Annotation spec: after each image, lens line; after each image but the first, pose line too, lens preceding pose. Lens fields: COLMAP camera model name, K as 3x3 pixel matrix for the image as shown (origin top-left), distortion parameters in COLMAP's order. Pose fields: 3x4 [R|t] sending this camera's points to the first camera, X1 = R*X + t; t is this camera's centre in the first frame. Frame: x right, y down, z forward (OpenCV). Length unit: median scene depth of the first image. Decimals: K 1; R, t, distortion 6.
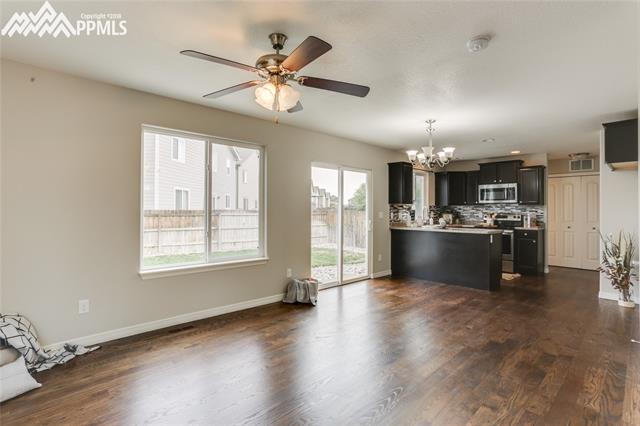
lens RADIAL K [[316.4, 0, 320.0], [0, 316.4, 213.0], [0, 0, 1]] dist [-0.000444, -0.000029]
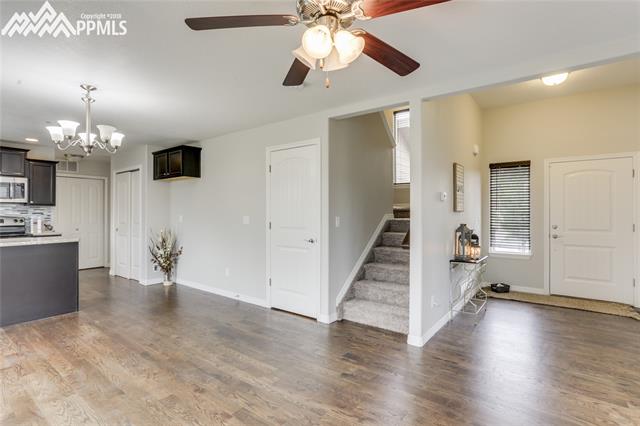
lens RADIAL K [[316.4, 0, 320.0], [0, 316.4, 213.0], [0, 0, 1]] dist [-0.000444, -0.000029]
pose [[-0.141184, -0.007612, 0.989954, -0.329638], [0.015676, 0.999828, 0.009924, -0.003201], [-0.989859, 0.016920, -0.141040, 0.462053]]
